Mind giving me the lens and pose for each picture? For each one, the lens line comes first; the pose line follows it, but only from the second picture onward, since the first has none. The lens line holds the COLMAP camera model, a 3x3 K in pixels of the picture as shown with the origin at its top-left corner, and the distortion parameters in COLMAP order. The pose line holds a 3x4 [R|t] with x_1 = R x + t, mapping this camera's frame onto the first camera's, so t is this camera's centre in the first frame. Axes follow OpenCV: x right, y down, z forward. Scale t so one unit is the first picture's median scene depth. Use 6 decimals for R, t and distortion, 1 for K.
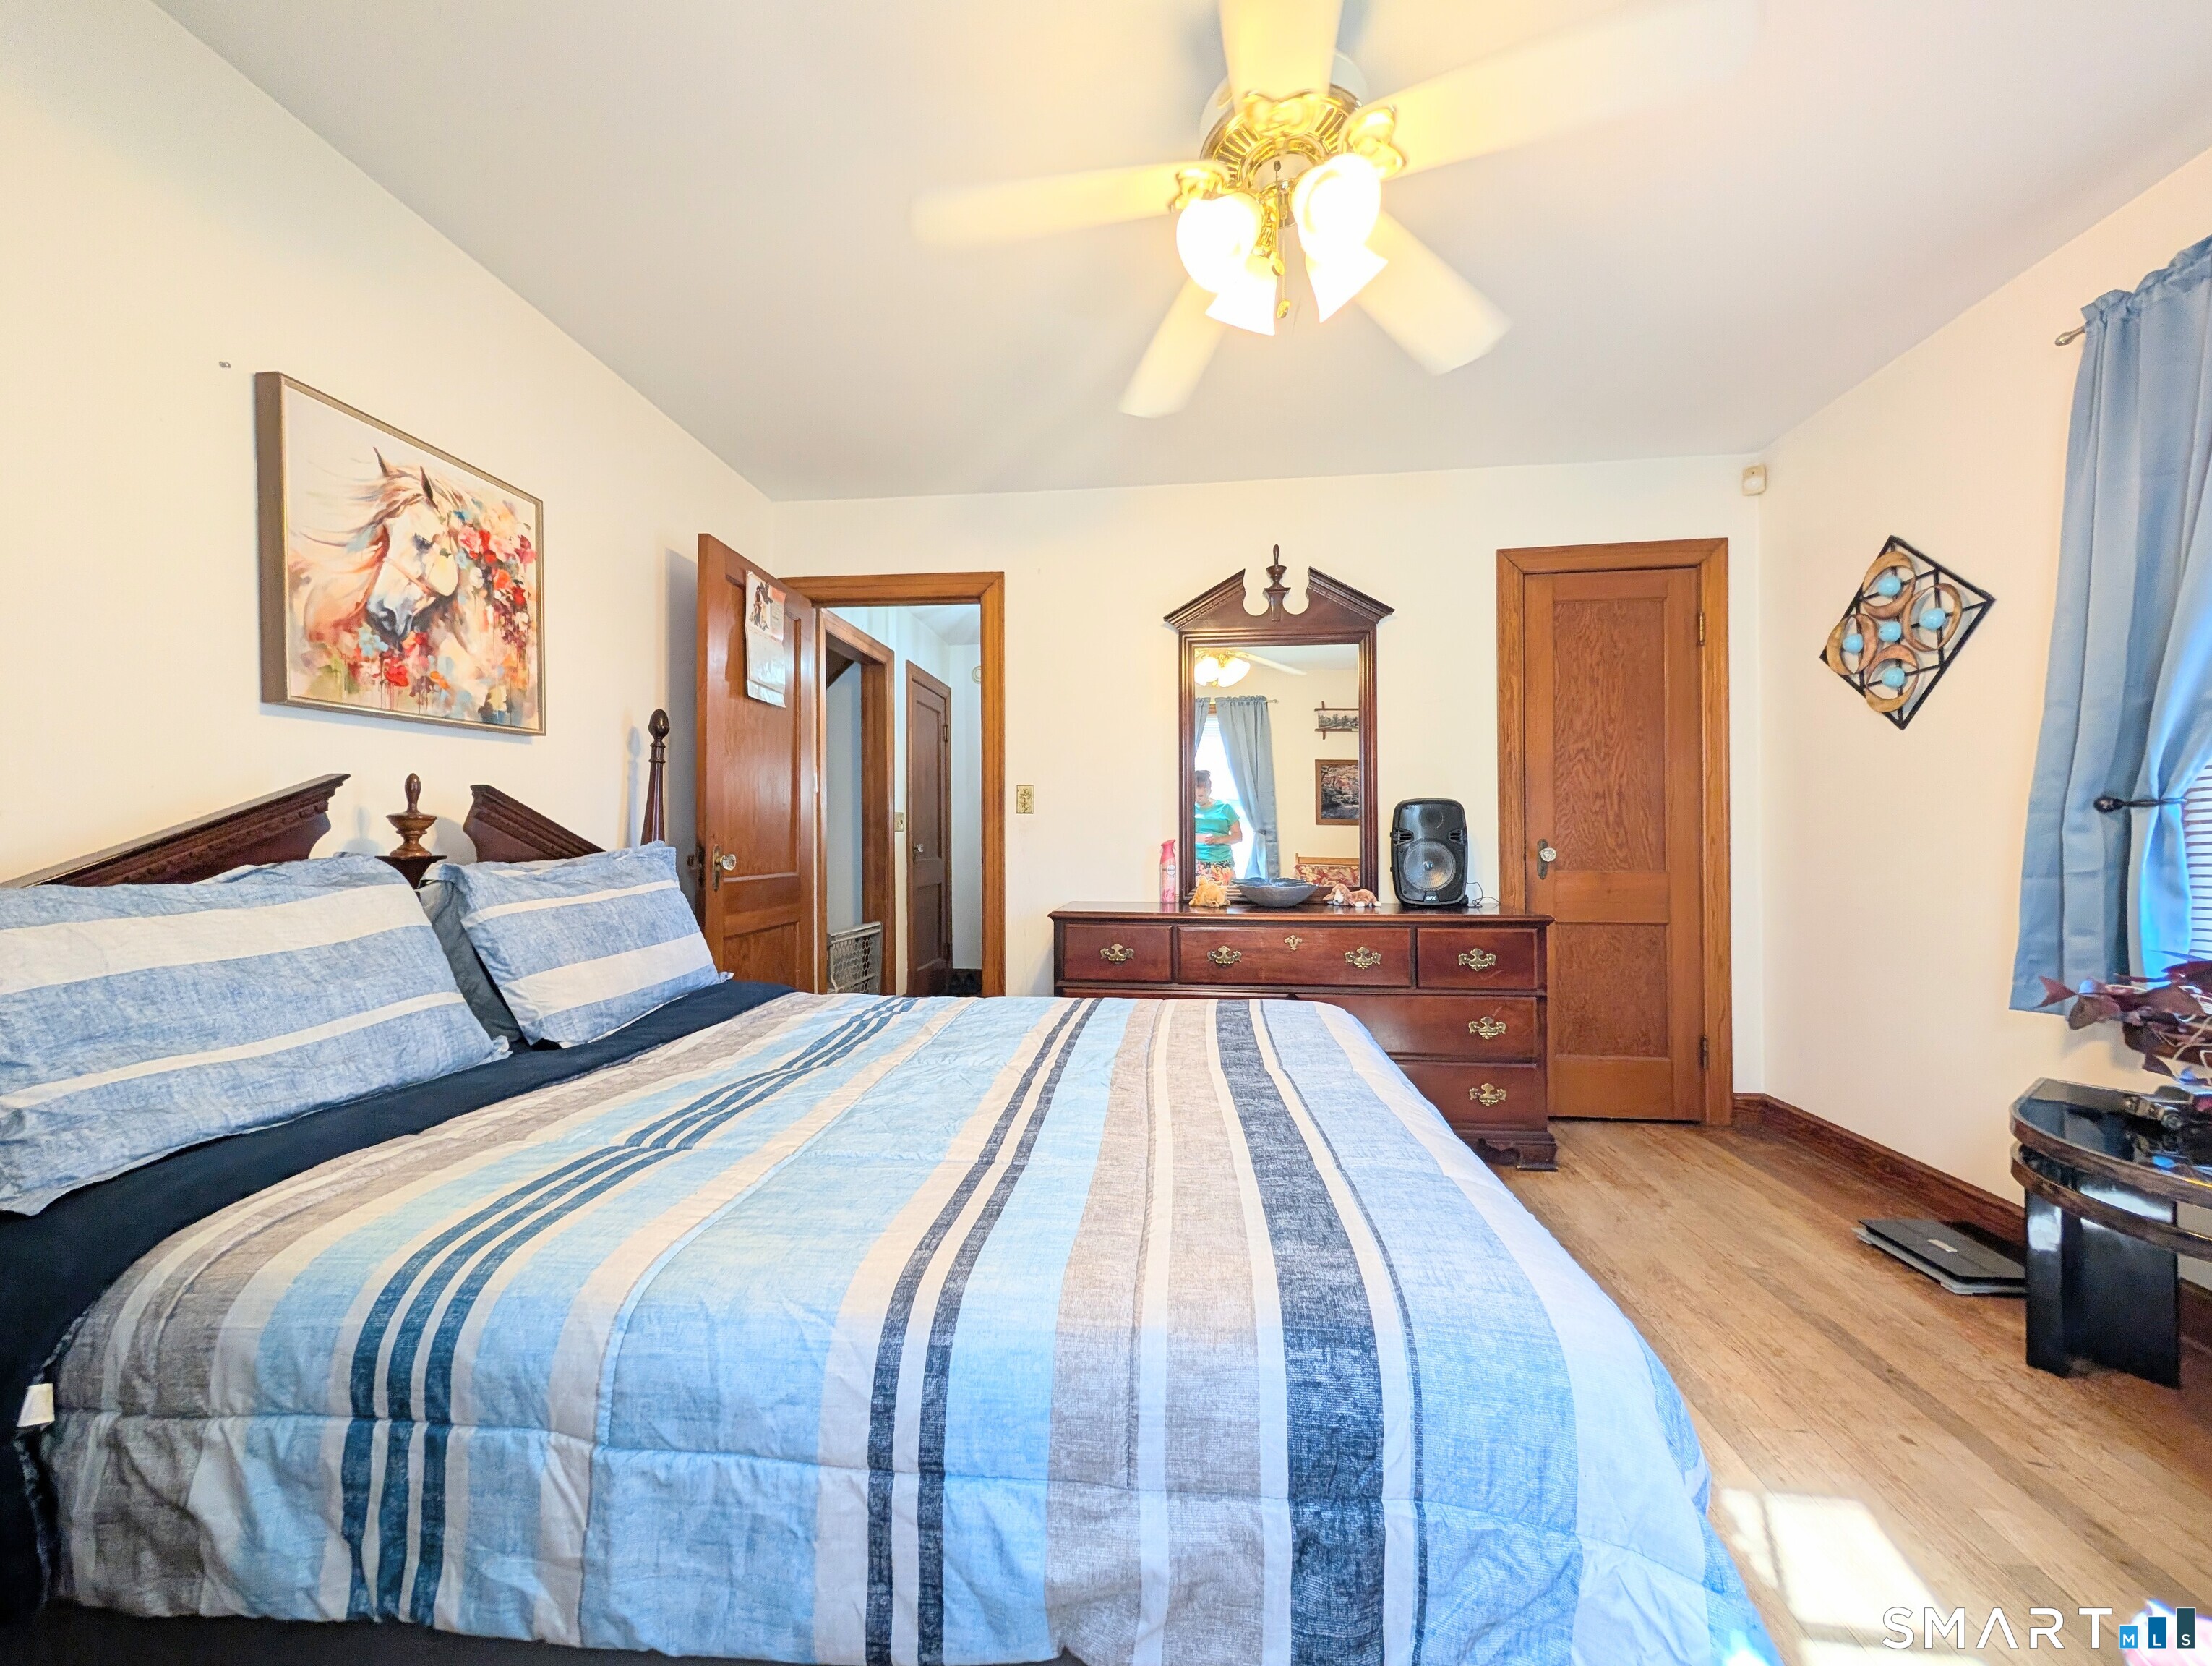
lens RADIAL K [[805.7, 0, 1106.5], [0, 805.7, 835.8], [0, 0, 1]] dist [0.000997, -0.000241]
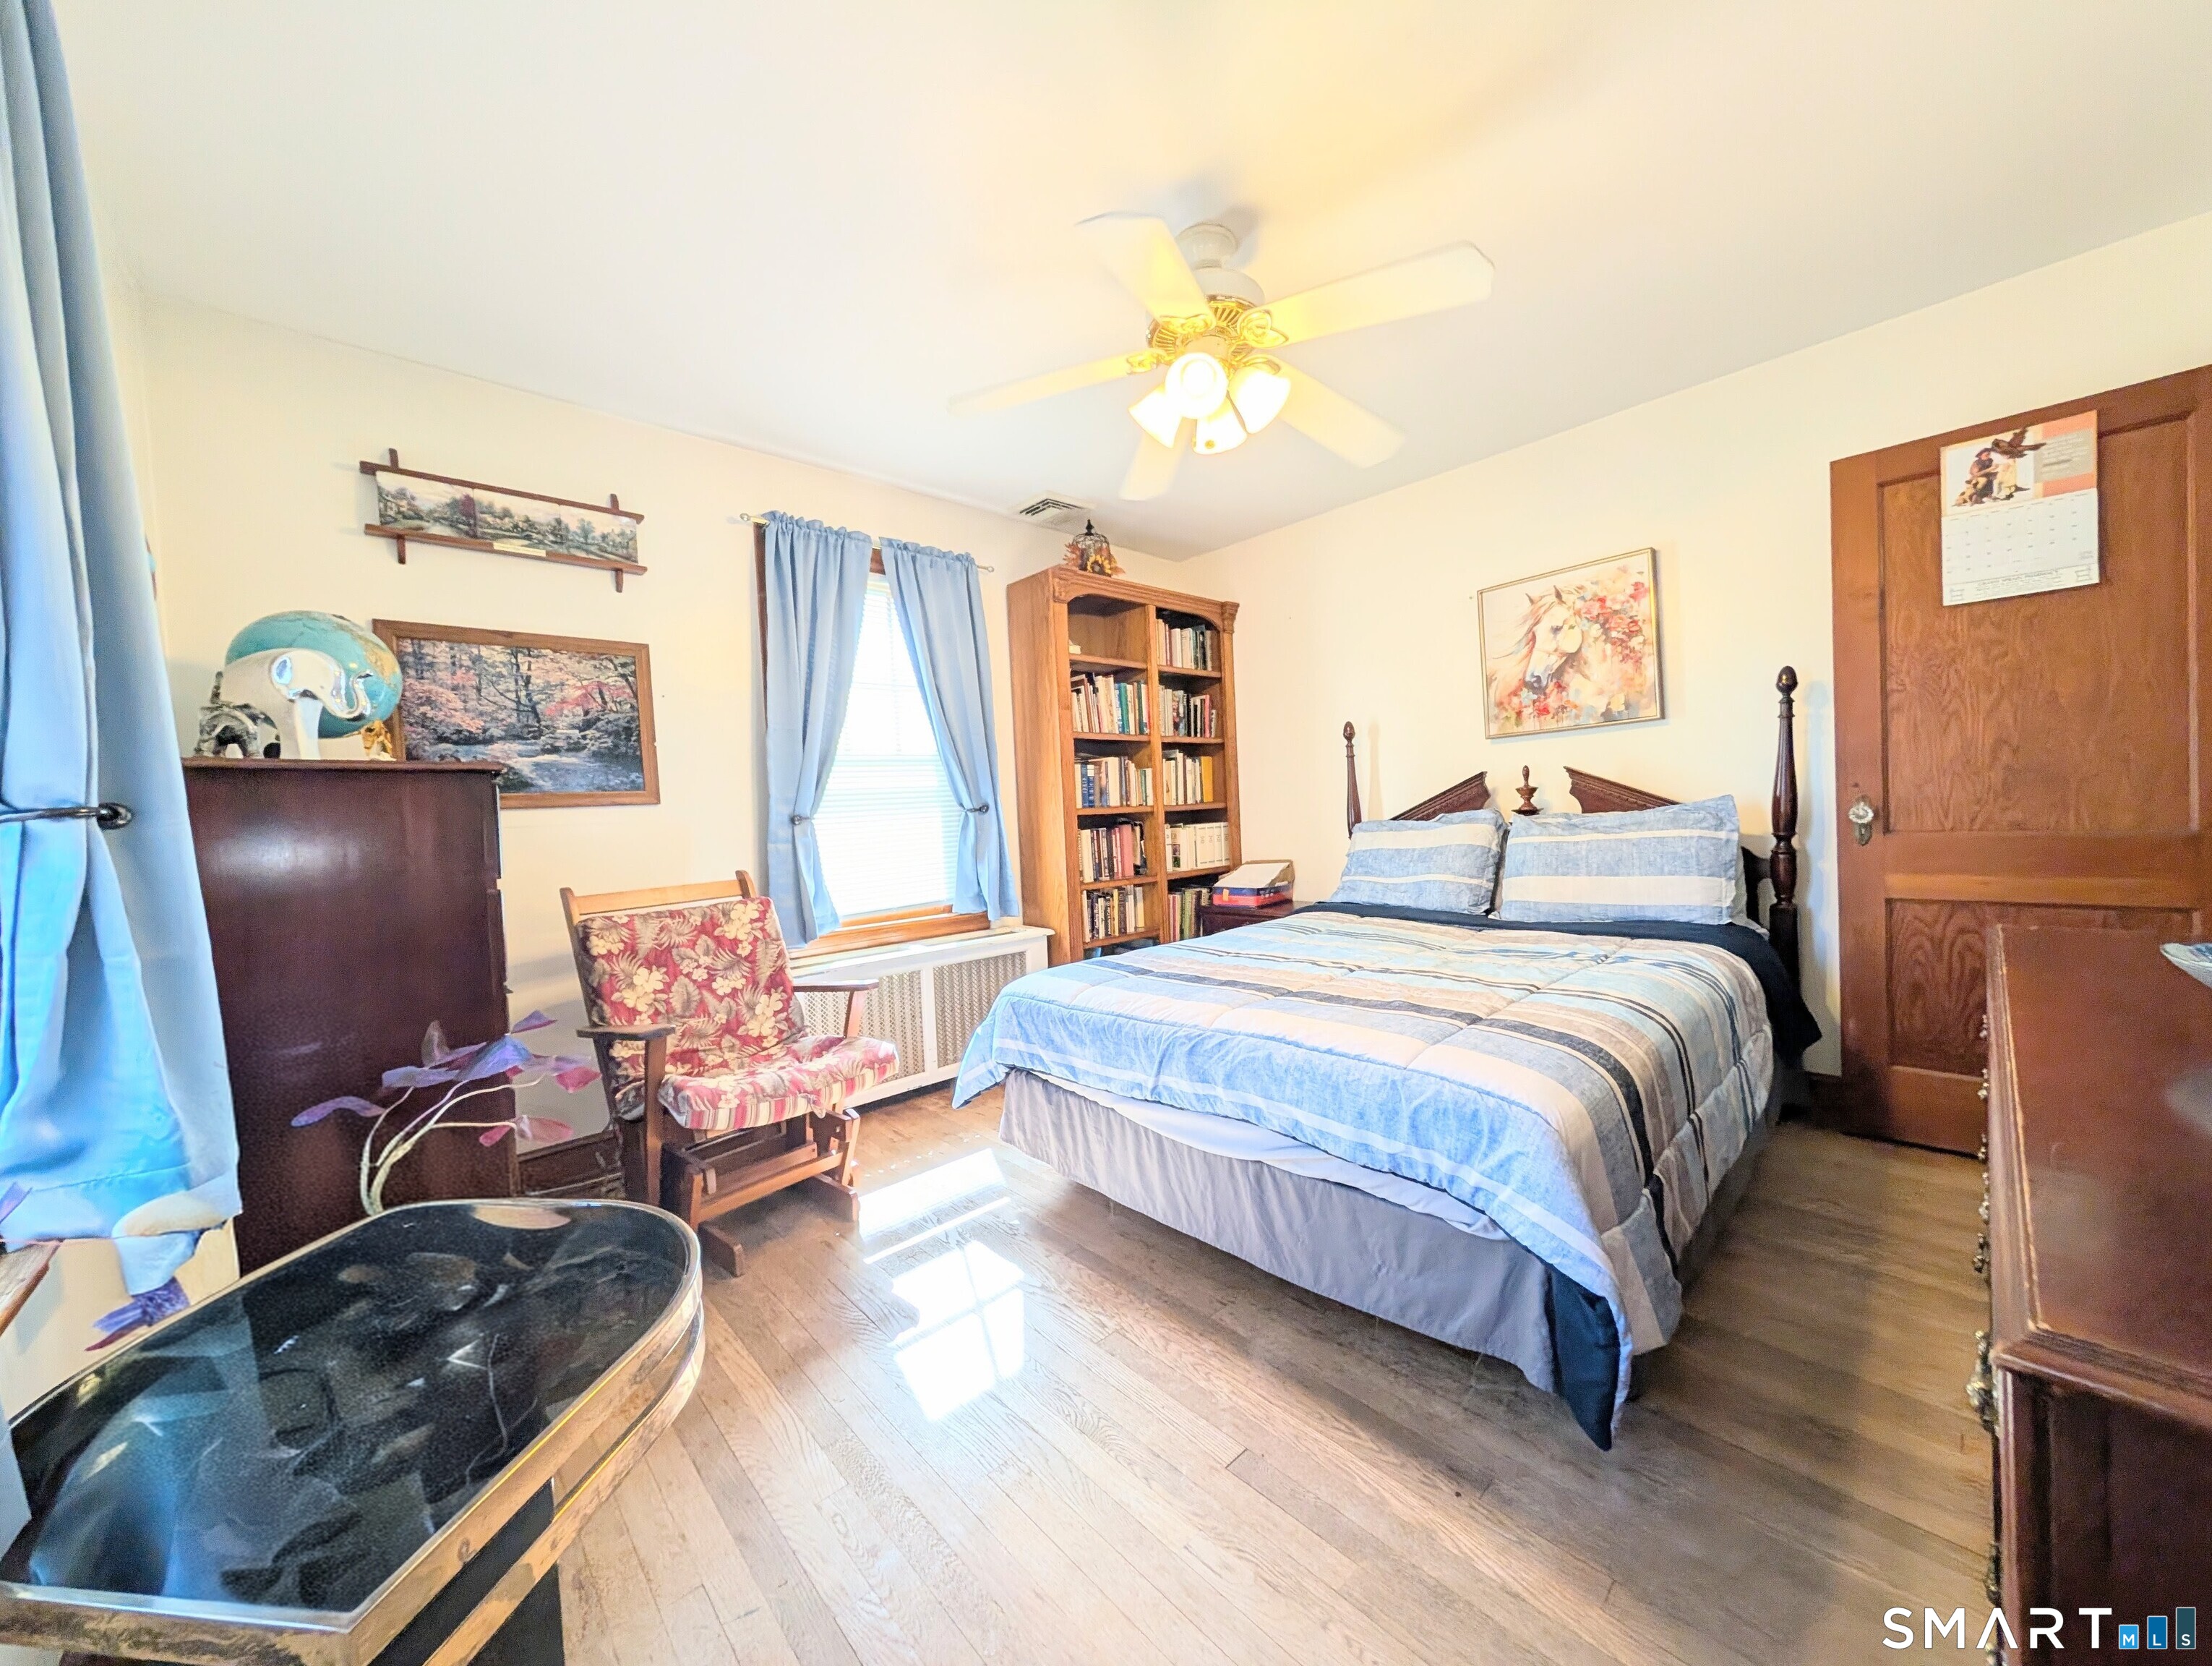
lens RADIAL K [[805.7, 0, 1102.8], [0, 805.7, 836.0], [0, 0, 1]] dist [0.000997, -0.000241]
pose [[-0.658684, 0.056474, -0.750298, 1.082862], [0.049261, 0.998277, 0.031893, -0.019345], [0.750806, -0.015953, -0.660330, 1.349076]]
